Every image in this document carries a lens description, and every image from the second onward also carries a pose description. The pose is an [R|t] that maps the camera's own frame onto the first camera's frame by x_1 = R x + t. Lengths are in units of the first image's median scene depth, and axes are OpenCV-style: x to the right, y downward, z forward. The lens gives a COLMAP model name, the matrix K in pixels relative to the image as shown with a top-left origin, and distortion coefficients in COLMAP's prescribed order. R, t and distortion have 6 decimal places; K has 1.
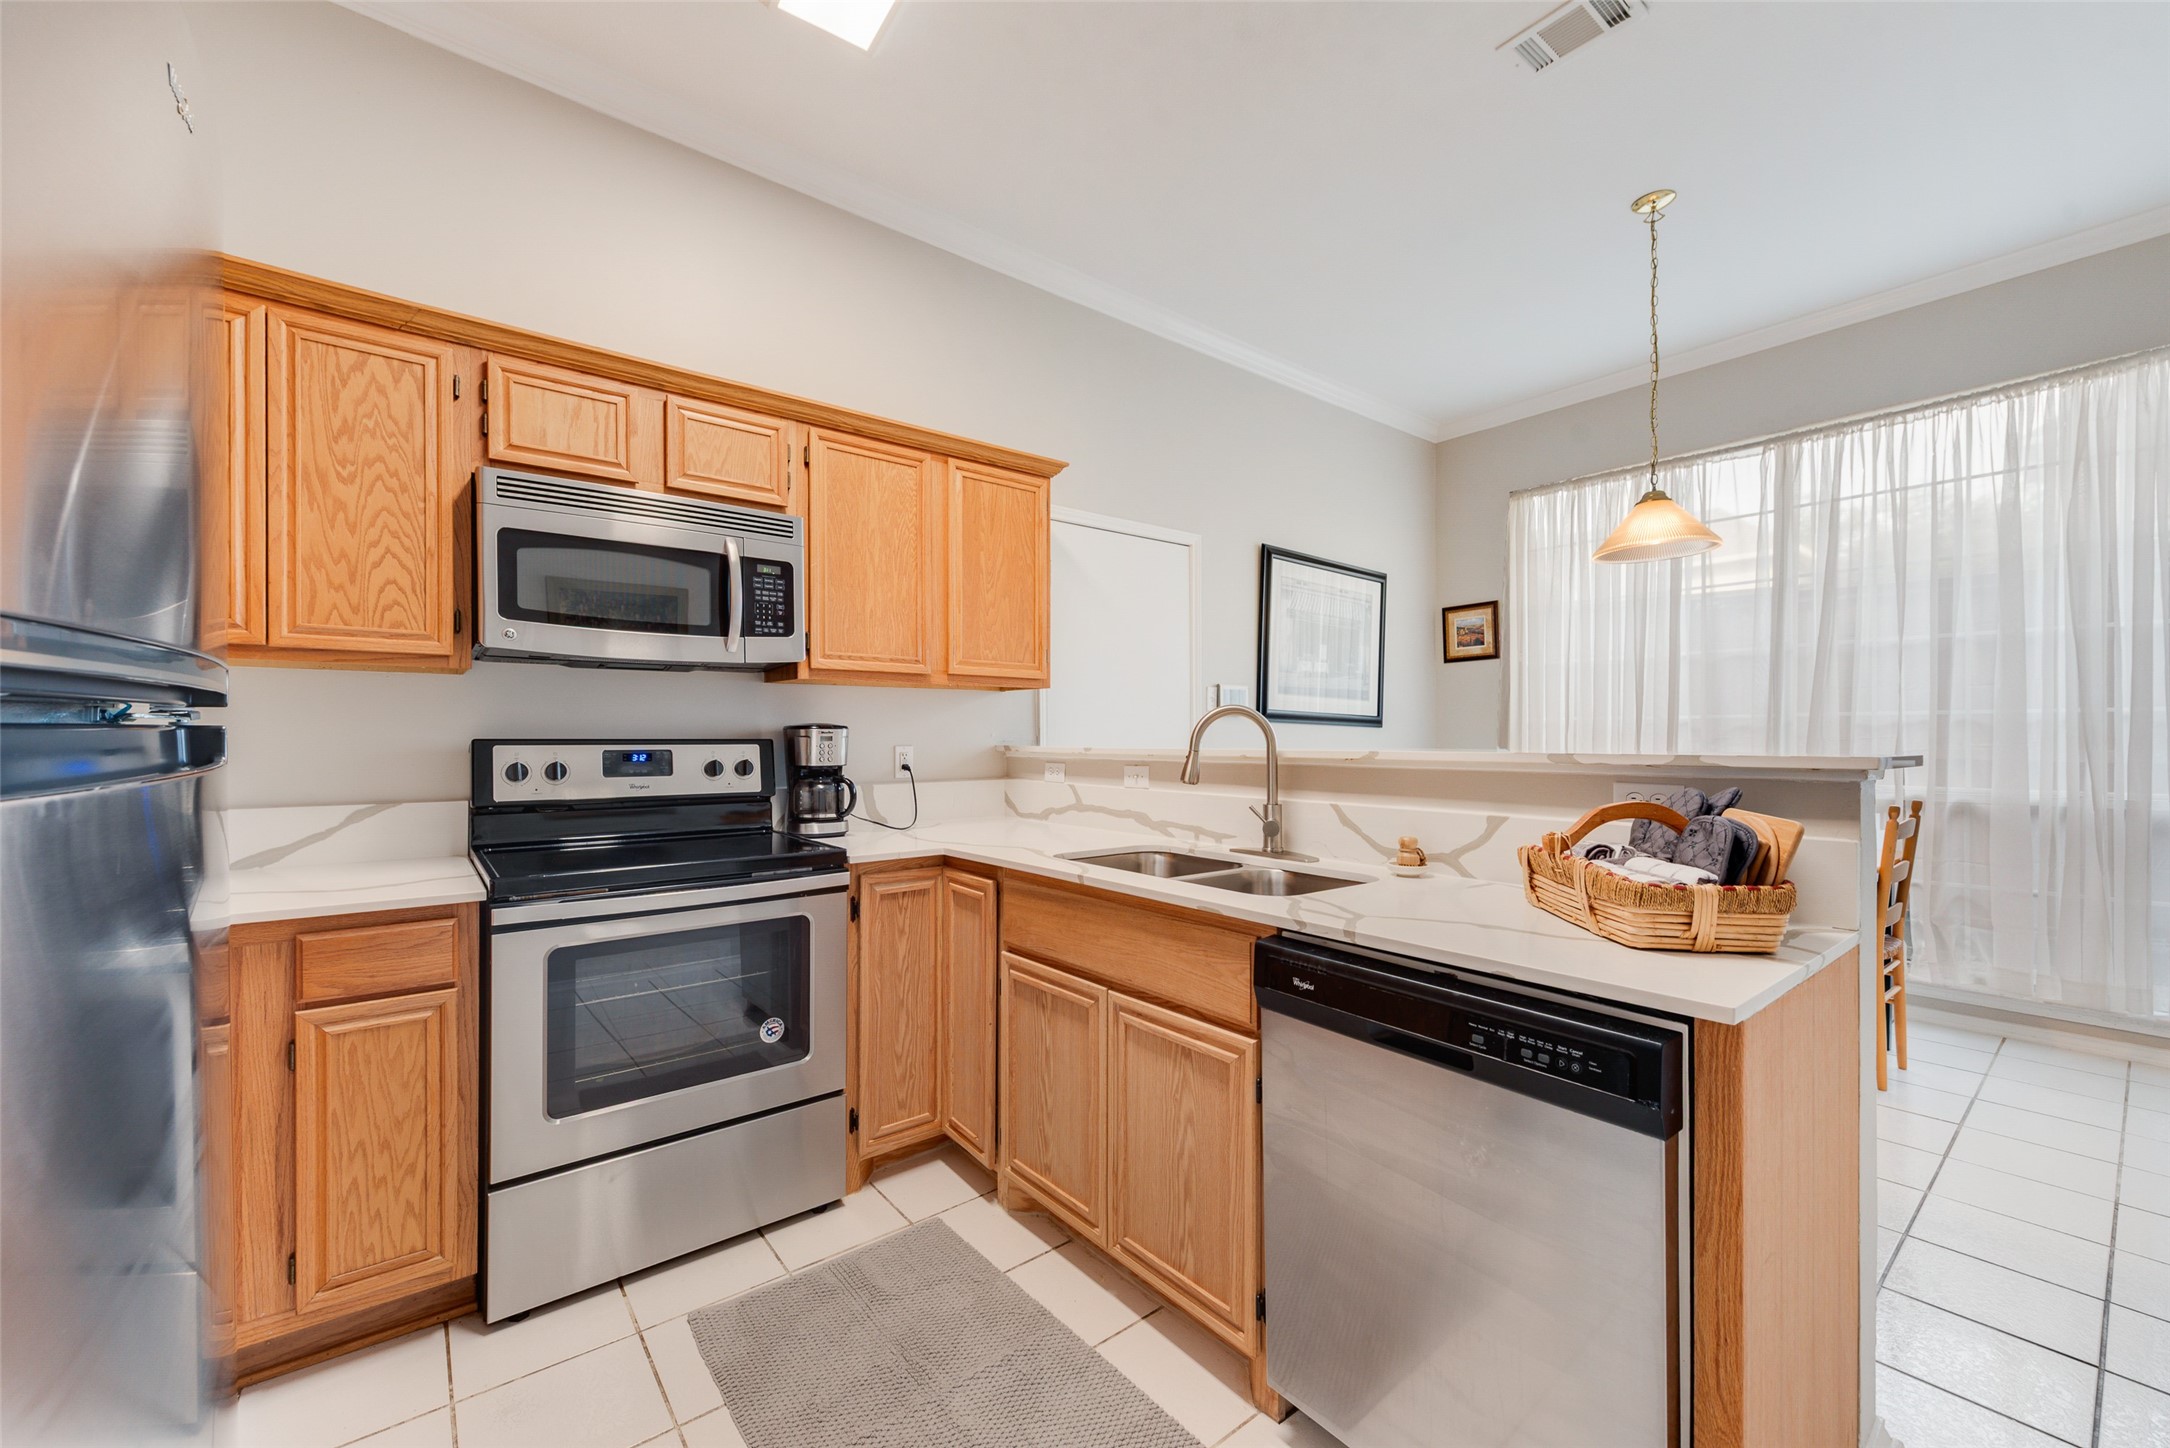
lens RADIAL K [[848.7, 0, 1071.5], [0, 848.7, 735.7], [0, 0, 1]] dist [0.011362, -0.004024]
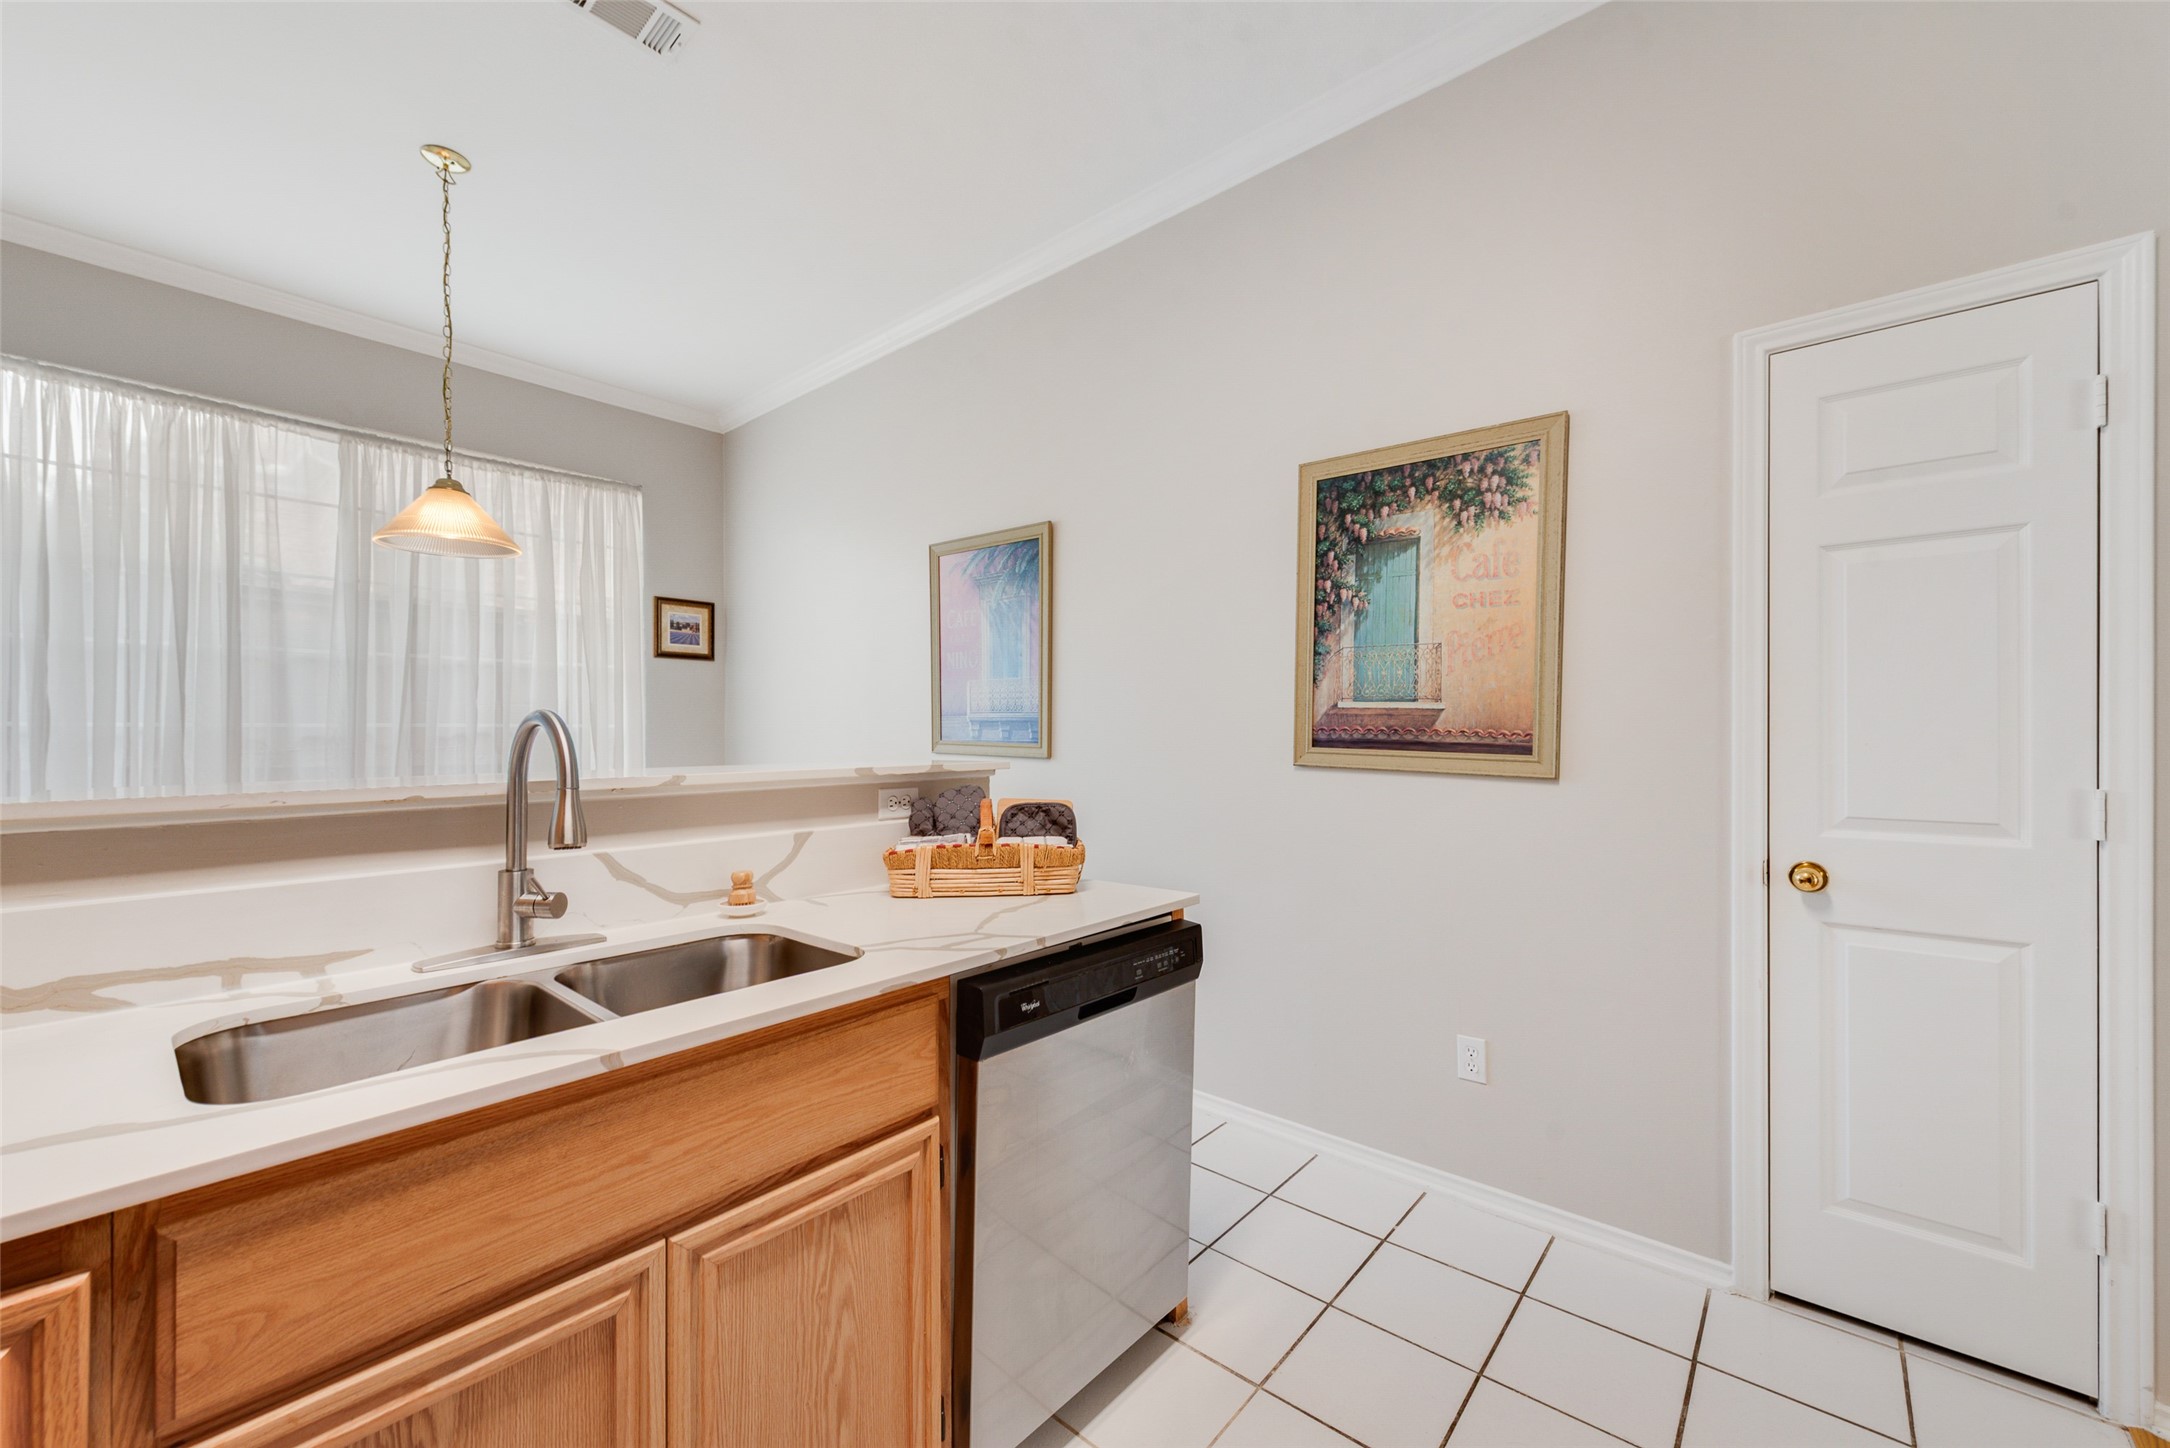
lens RADIAL K [[848.7, 0, 1072.9], [0, 848.7, 726.9], [0, 0, 1]] dist [0.011362, -0.004024]
pose [[-0.183514, 0.009455, 0.982972, -0.363781], [0.004810, 0.999950, -0.008720, -0.013466], [-0.983005, 0.003128, -0.183550, 0.570500]]
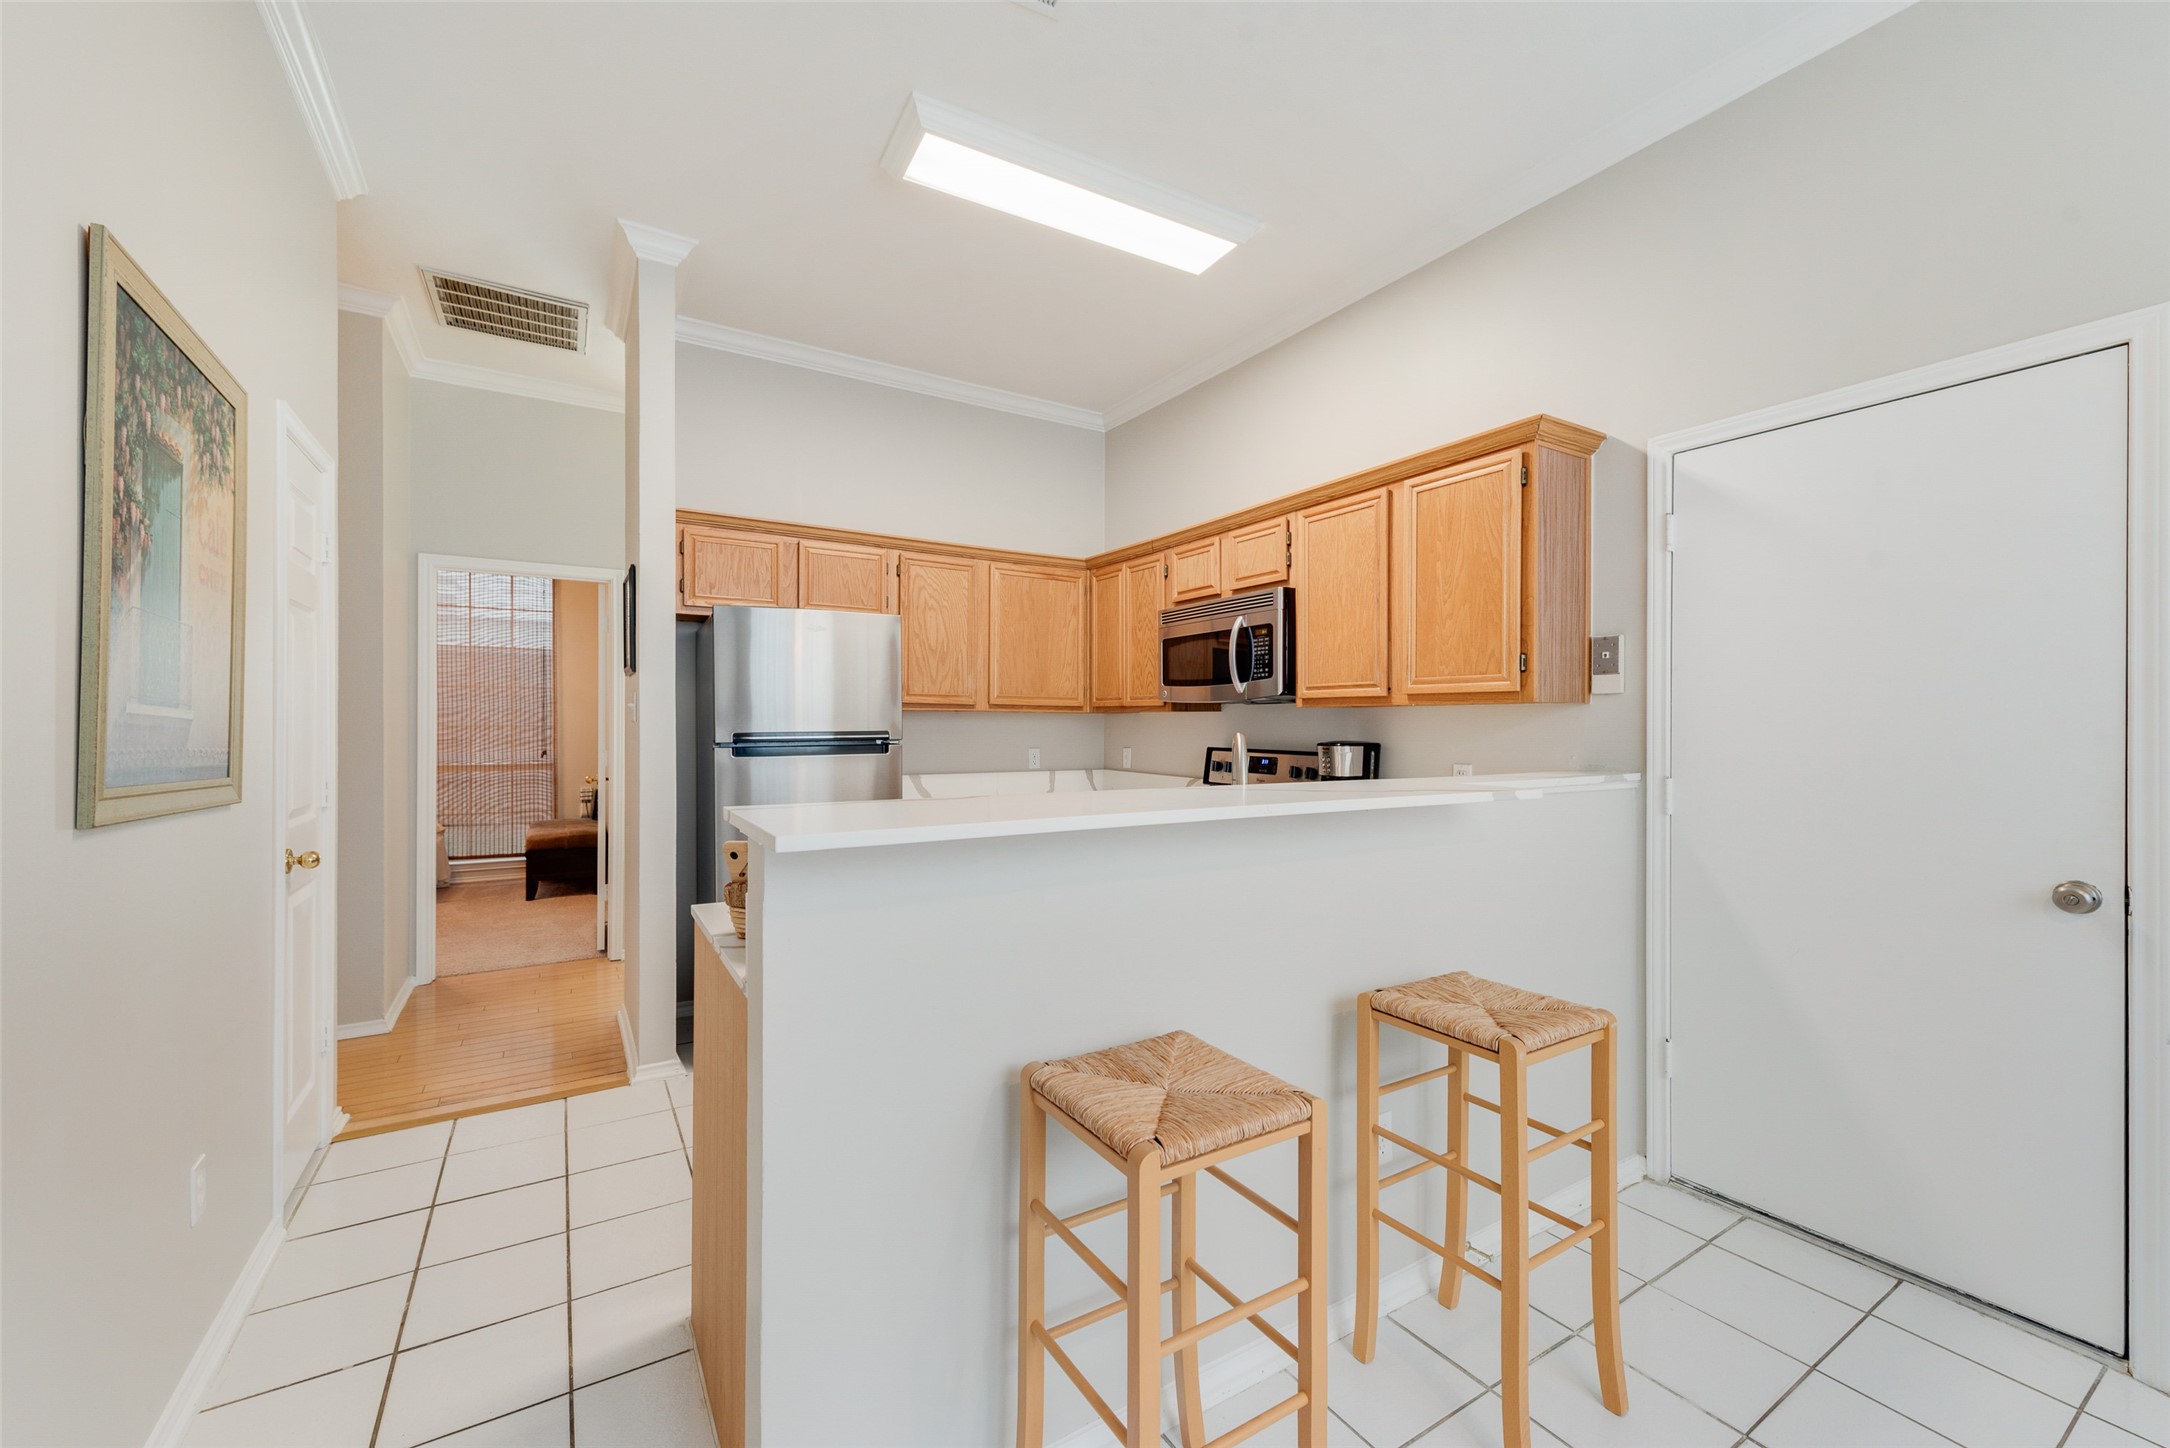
lens RADIAL K [[848.7, 0, 1061.3], [0, 848.7, 719.0], [0, 0, 1]] dist [0.011362, -0.004024]
pose [[-0.128631, -0.006280, -0.991673, 0.936250], [-0.004351, 0.999974, -0.005768, -0.036542], [0.991683, 0.003573, -0.128655, 0.743466]]
